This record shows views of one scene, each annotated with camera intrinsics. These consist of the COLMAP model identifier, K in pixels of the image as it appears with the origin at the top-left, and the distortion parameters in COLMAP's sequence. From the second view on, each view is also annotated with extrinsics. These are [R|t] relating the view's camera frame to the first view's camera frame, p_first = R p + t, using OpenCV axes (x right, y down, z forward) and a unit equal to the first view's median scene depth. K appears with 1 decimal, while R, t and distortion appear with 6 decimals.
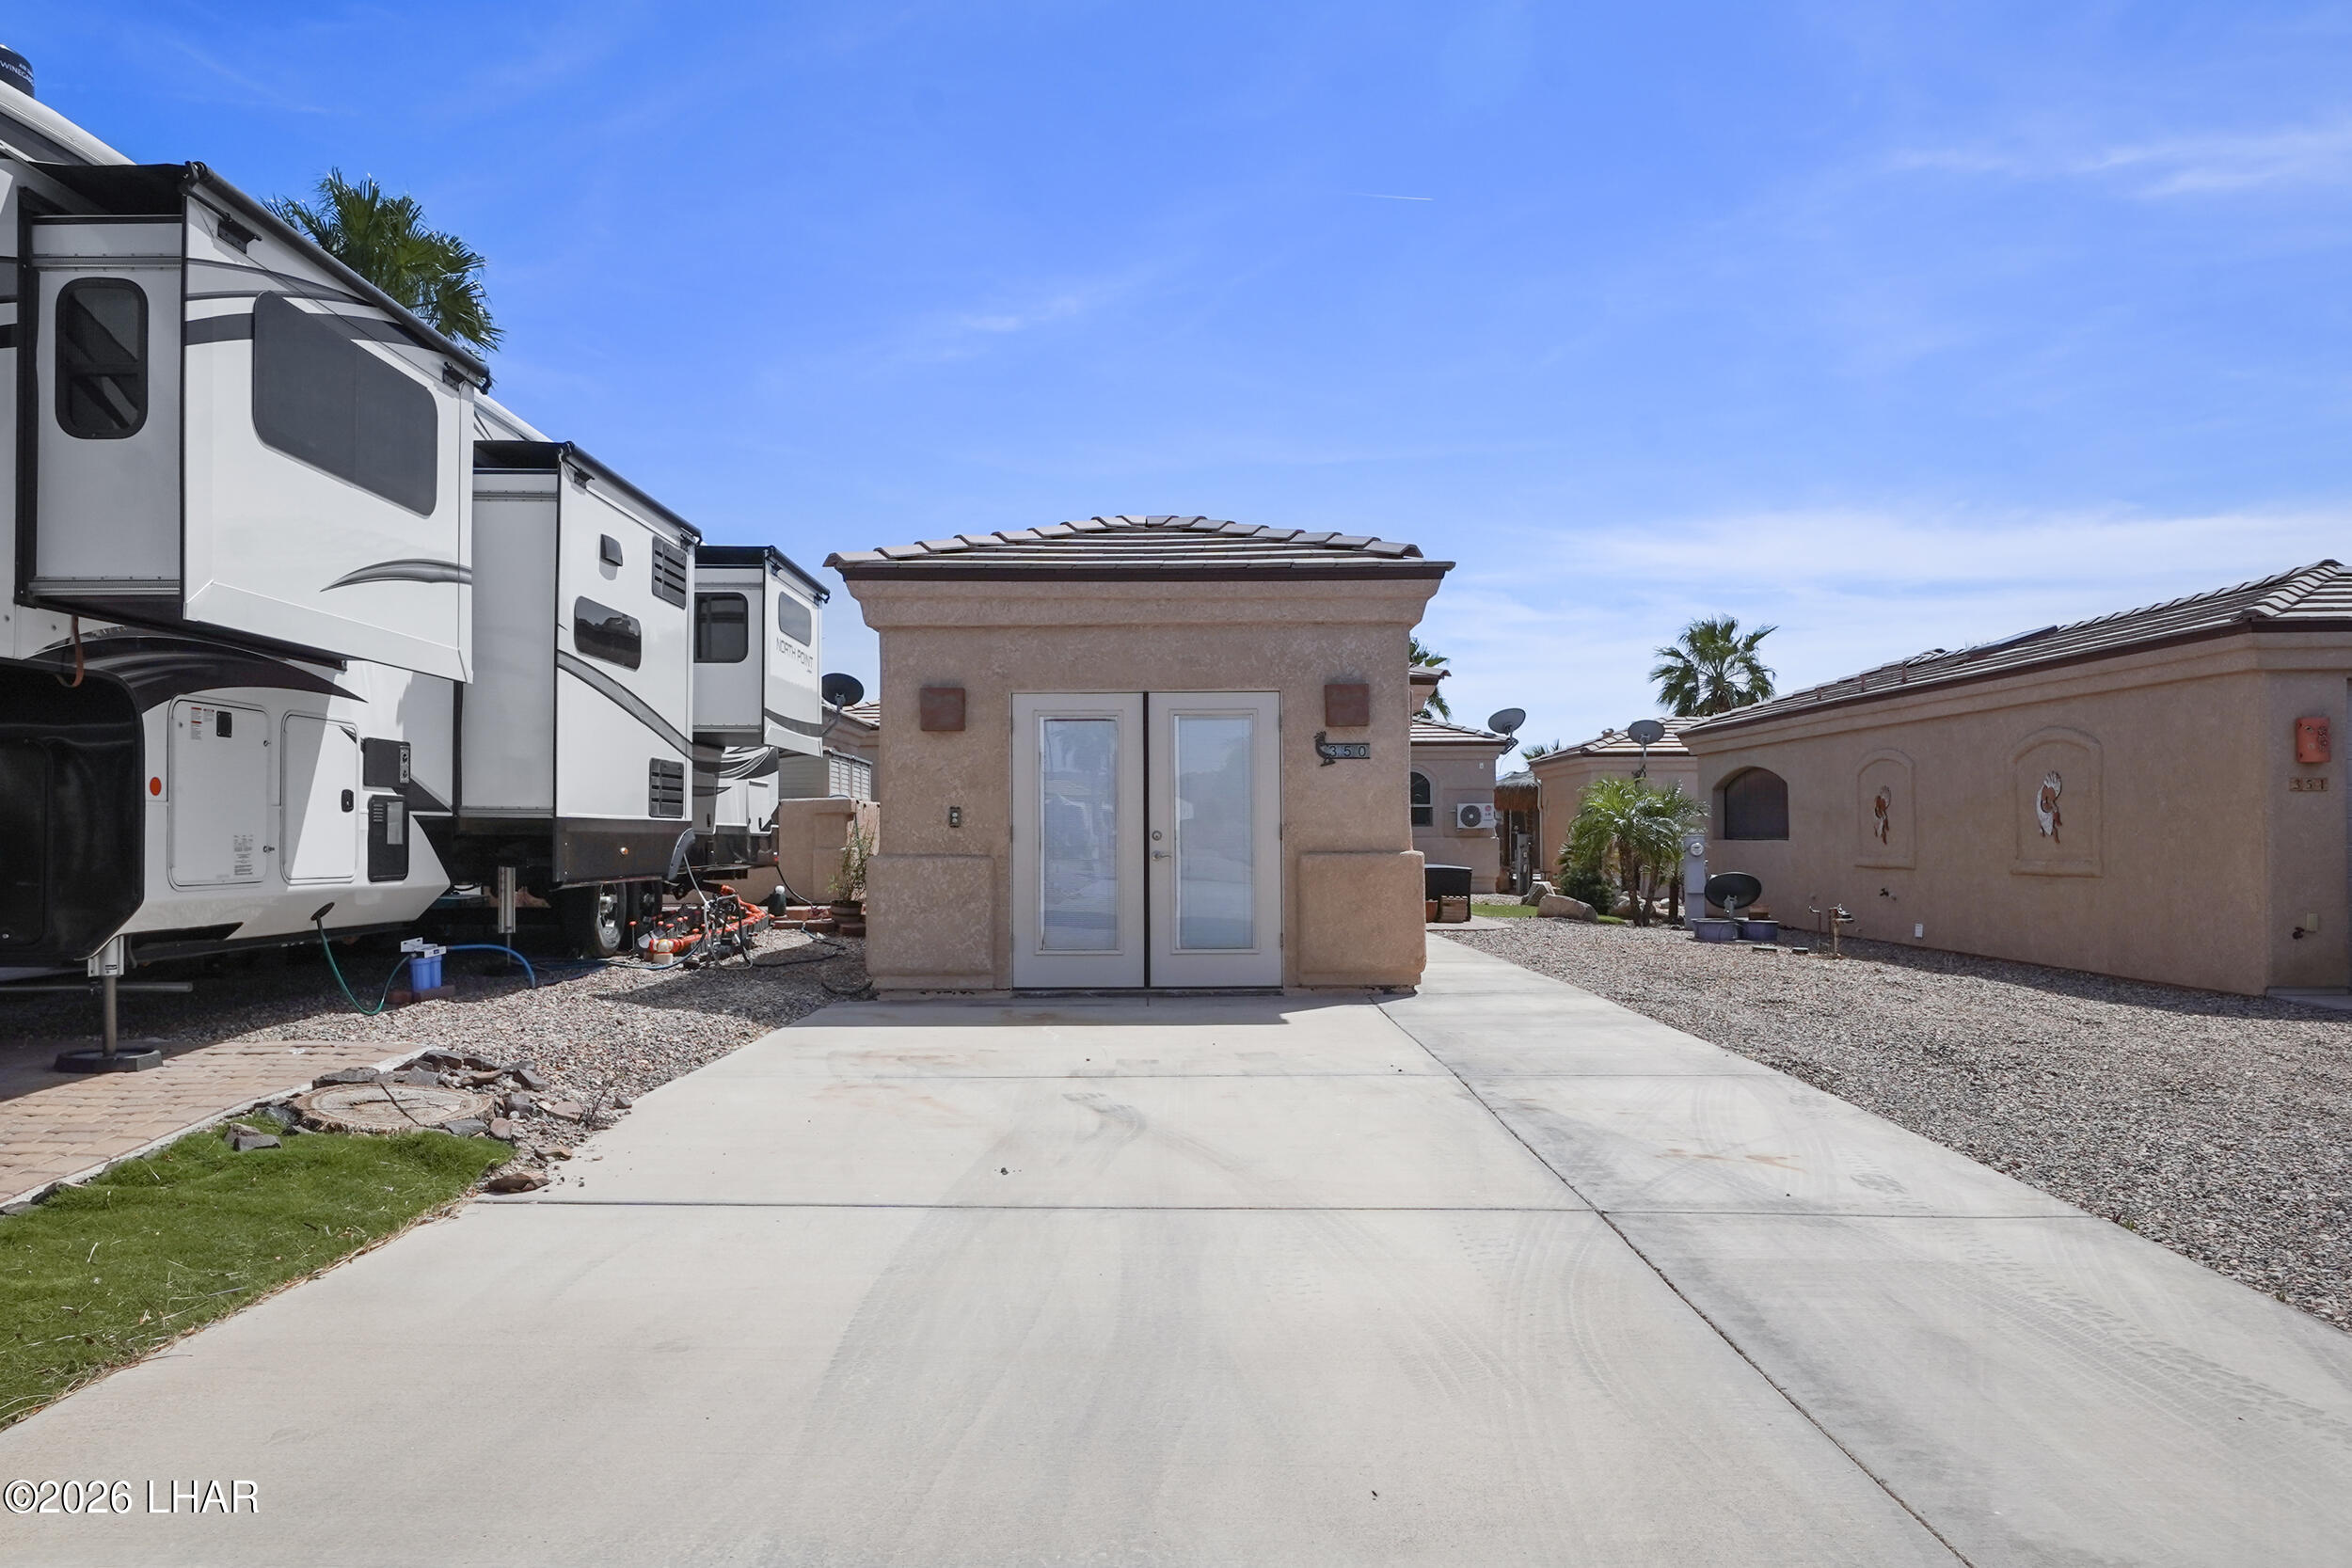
lens RADIAL K [[1610.5, 0, 1181.2], [0, 1610.5, 798.6], [0, 0, 1]] dist [0.022236, -0.003459]
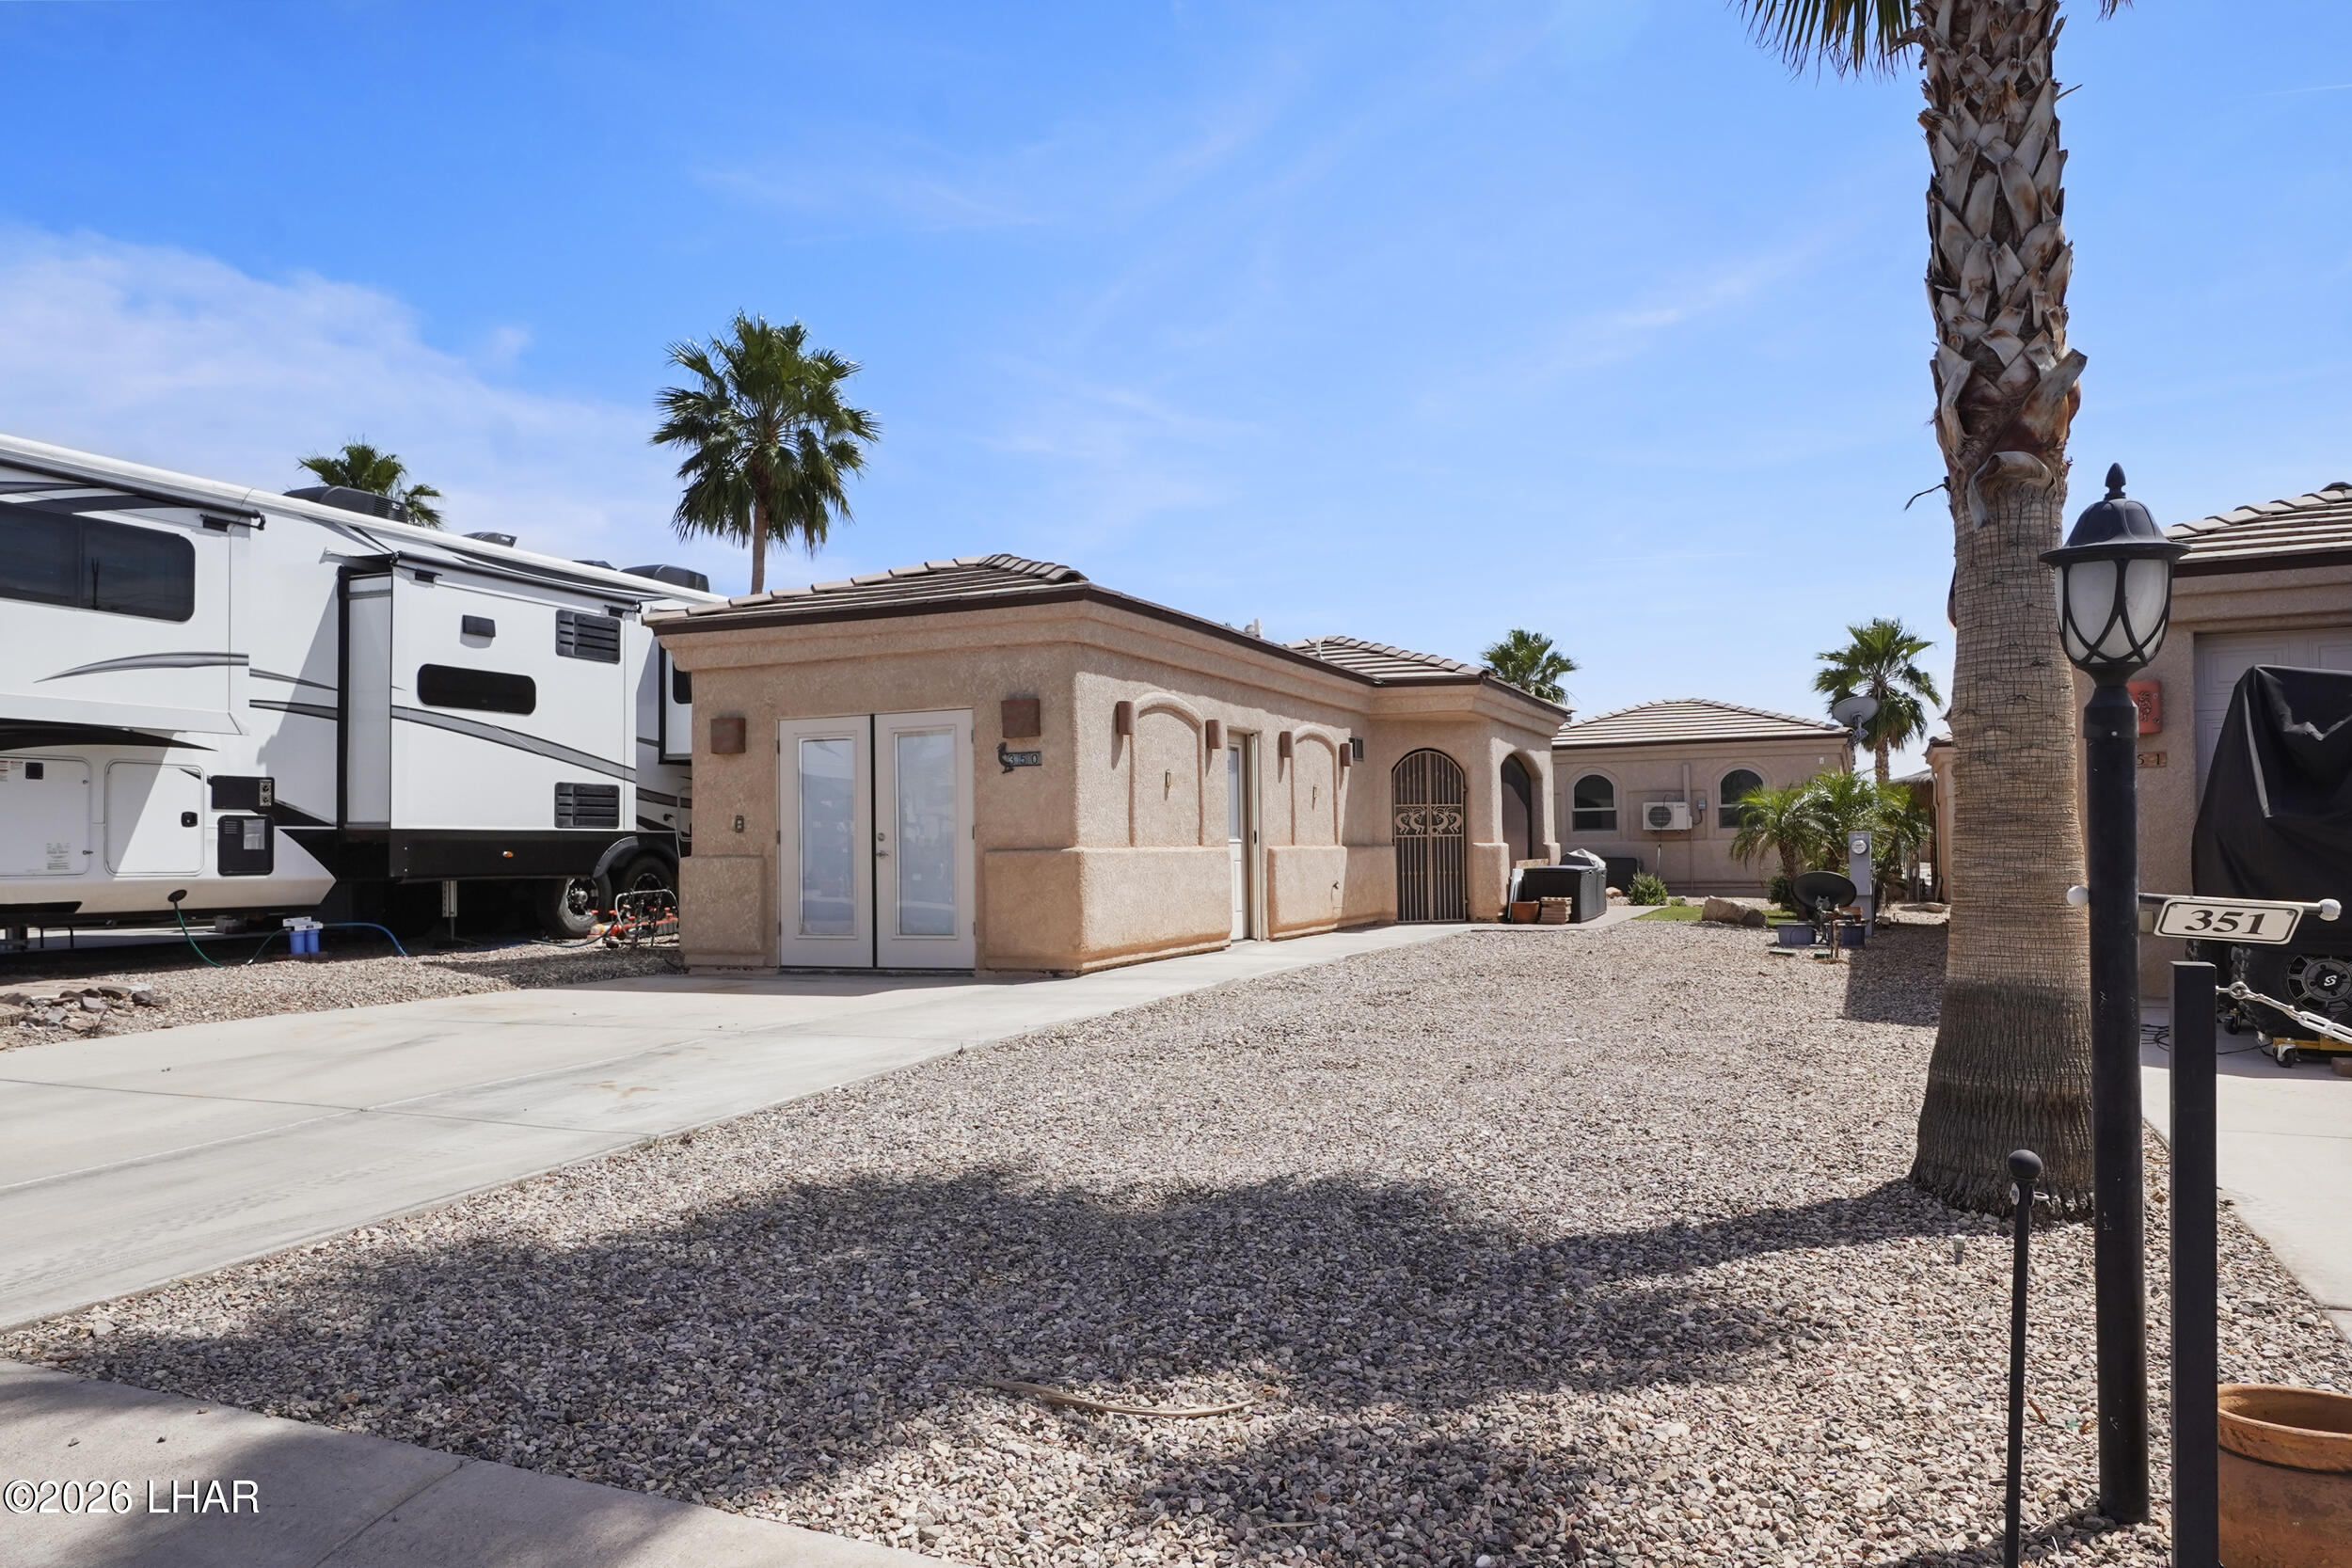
lens RADIAL K [[1610.5, 0, 1179.0], [0, 1610.5, 782.6], [0, 0, 1]] dist [0.022236, -0.003459]
pose [[0.915267, -0.027163, -0.401932, 0.650939], [0.020120, 0.999561, -0.021734, 0.013220], [0.402346, 0.011806, 0.915412, 0.021467]]
